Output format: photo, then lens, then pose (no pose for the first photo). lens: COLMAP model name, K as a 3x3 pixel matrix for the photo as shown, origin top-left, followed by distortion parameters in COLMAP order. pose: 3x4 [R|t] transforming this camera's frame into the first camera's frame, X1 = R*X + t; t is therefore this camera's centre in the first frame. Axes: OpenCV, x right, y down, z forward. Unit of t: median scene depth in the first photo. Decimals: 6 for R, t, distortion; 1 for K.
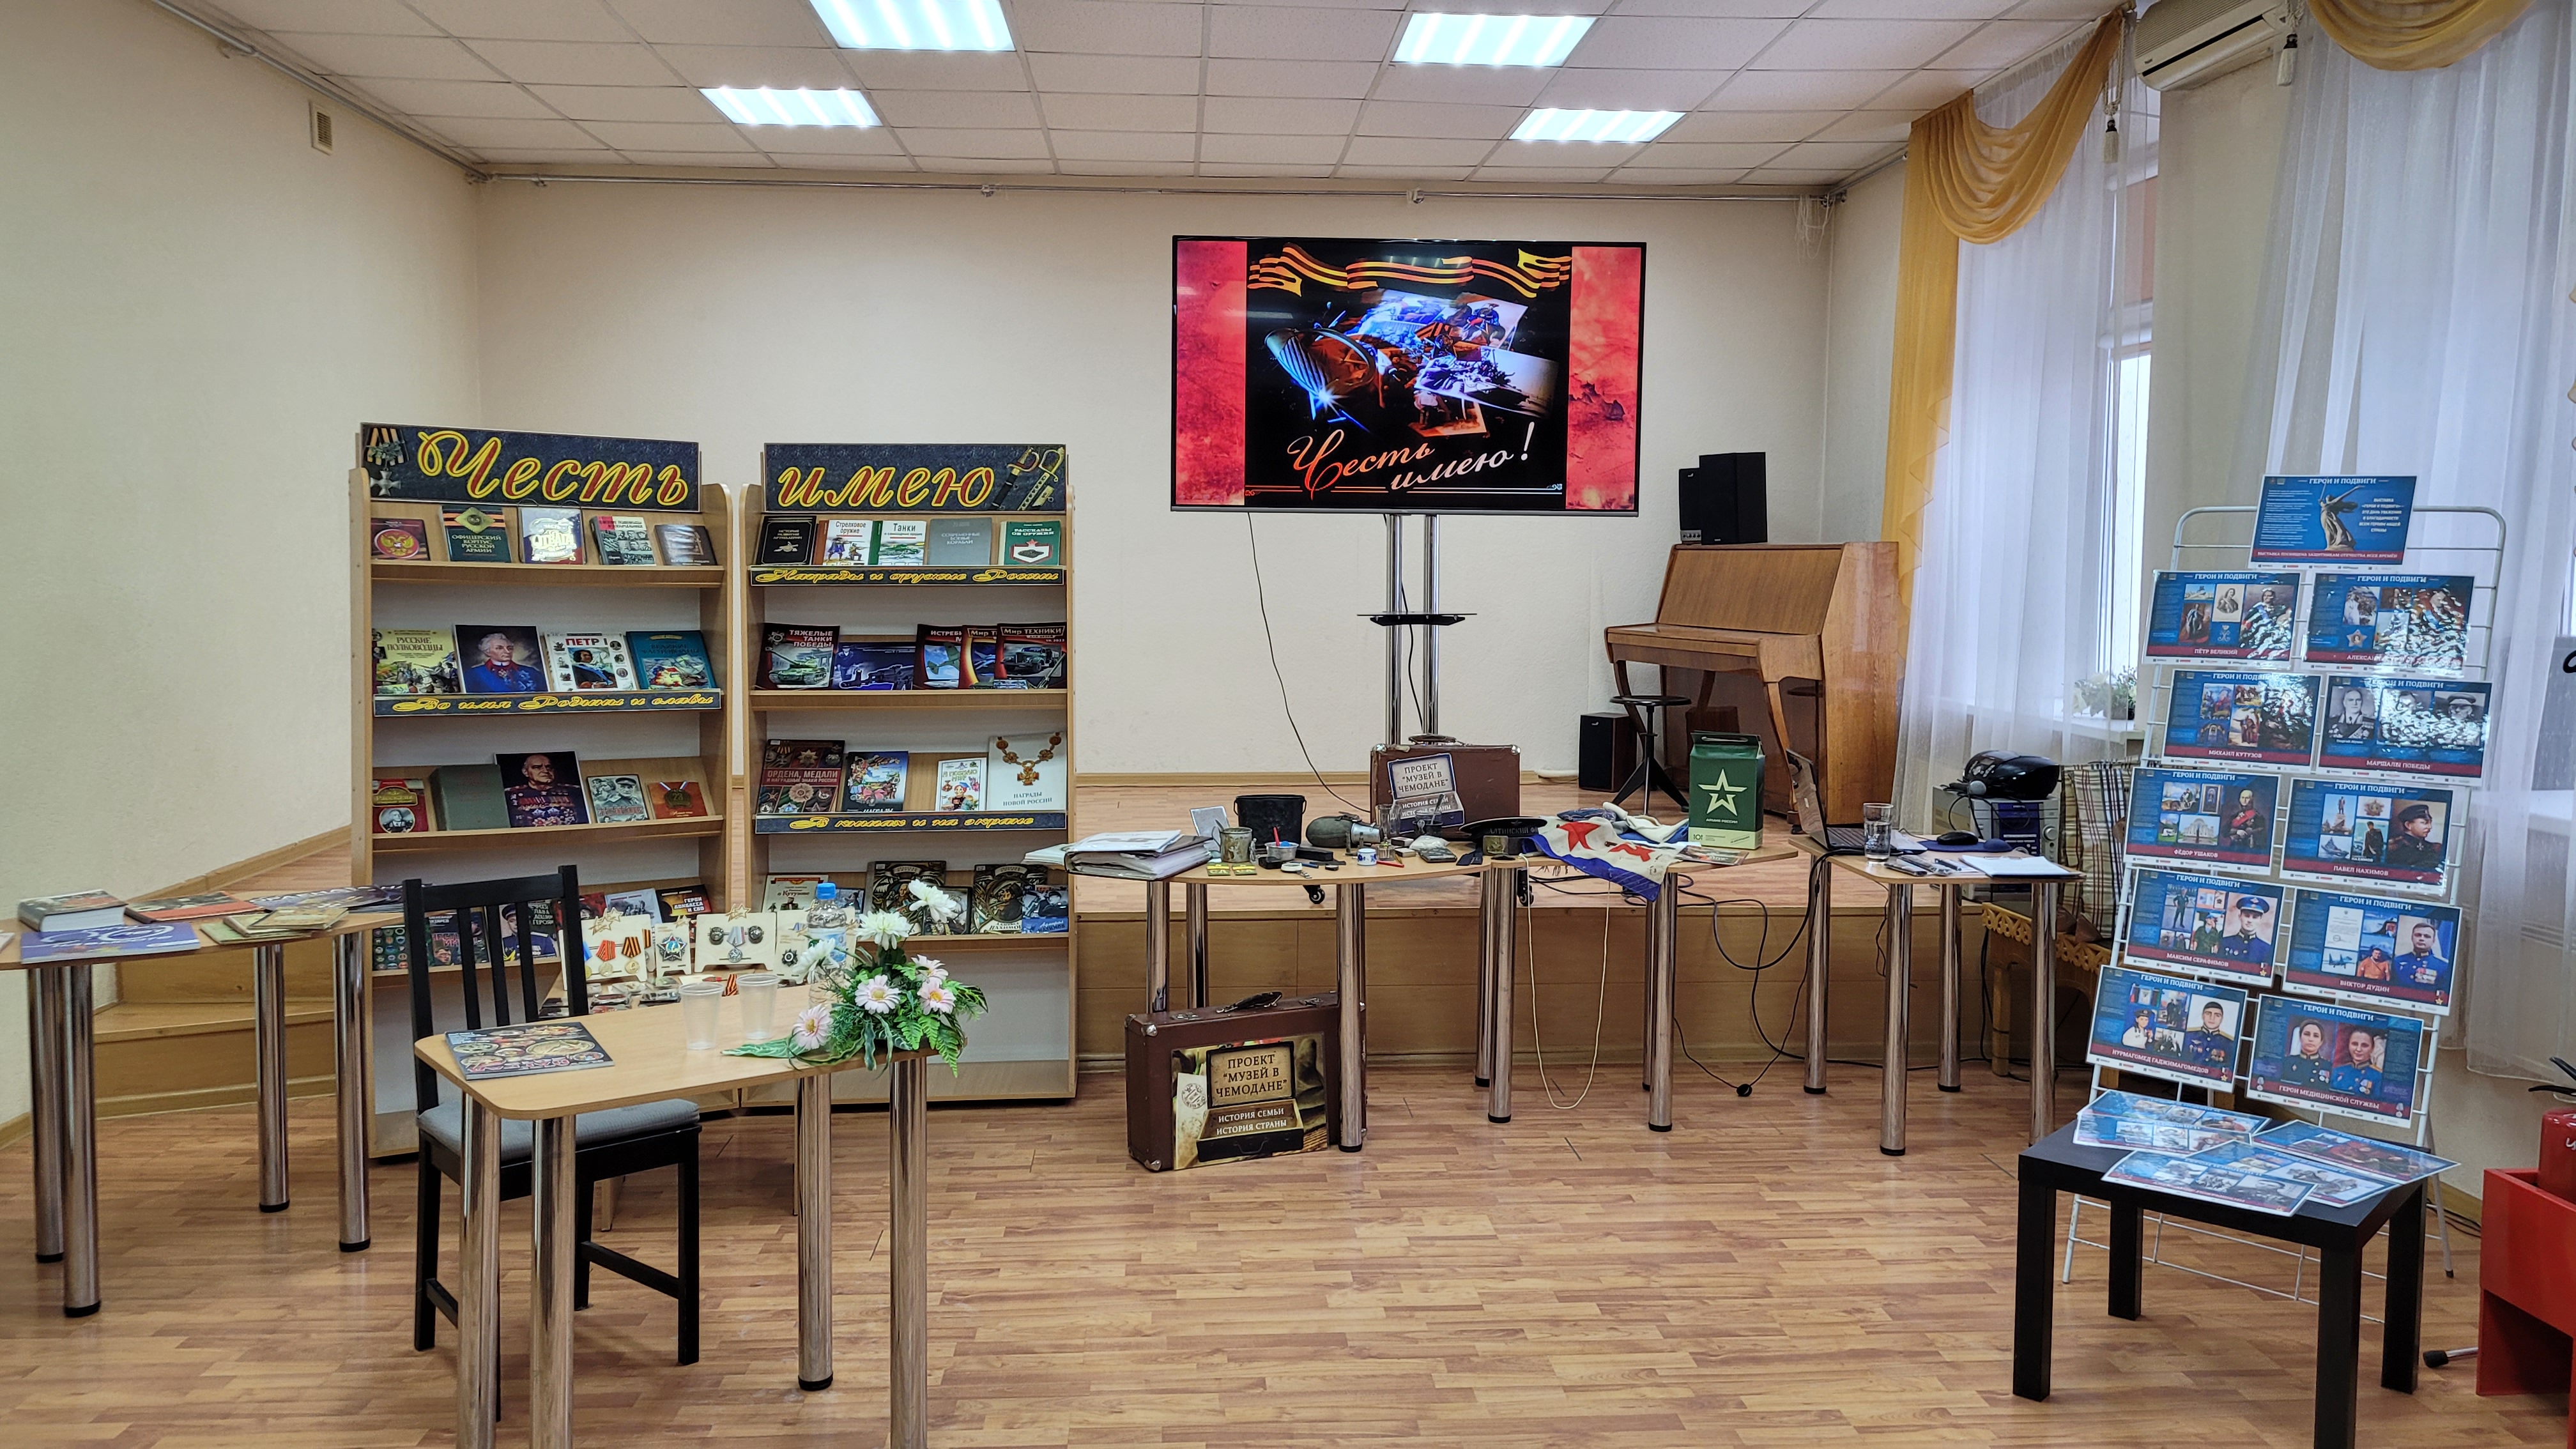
lens RADIAL K [[1919.6, 0, 1288.0], [0, 1919.6, 724.5], [0, 0, 1]] dist [0.056094, -0.056920]
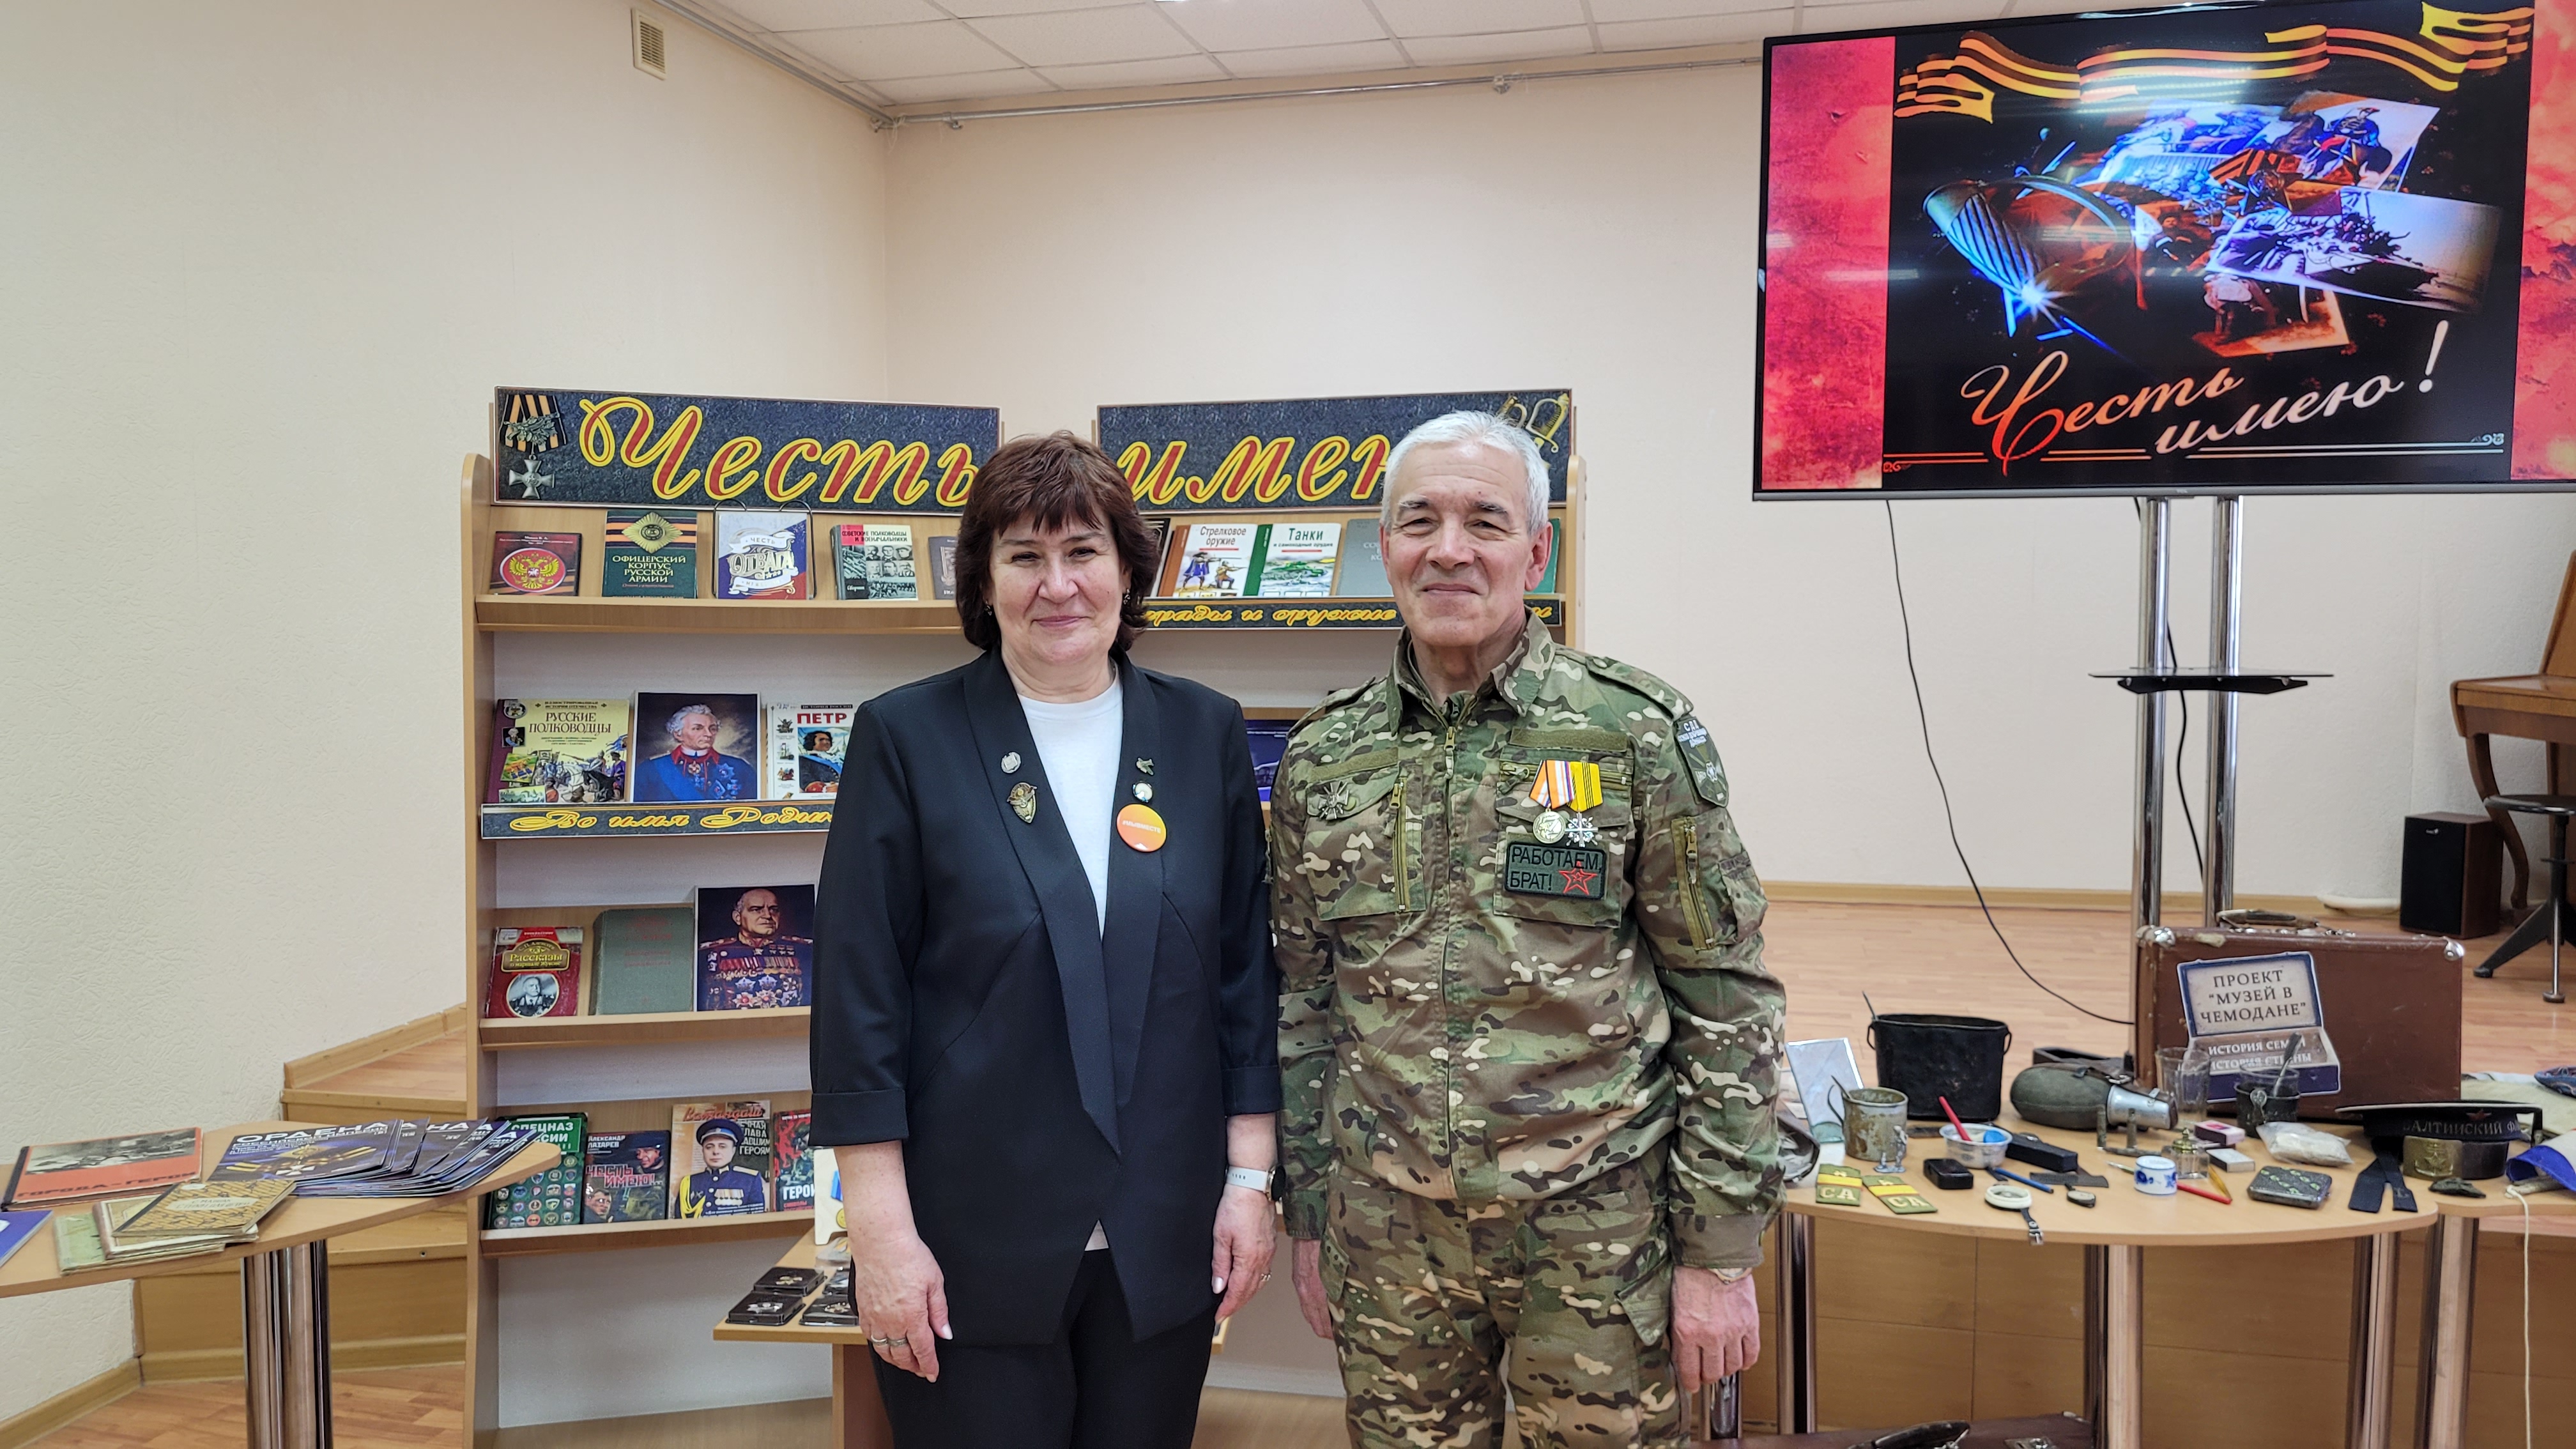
lens RADIAL K [[1919.6, 0, 1288.0], [0, 1919.6, 724.5], [0, 0, 1]] dist [0.056094, -0.056920]
pose [[0.957452, 0.011851, -0.288351, -0.027413], [-0.015521, 0.999825, -0.010445, -0.035042], [0.288176, 0.014477, 0.957468, 0.410389]]
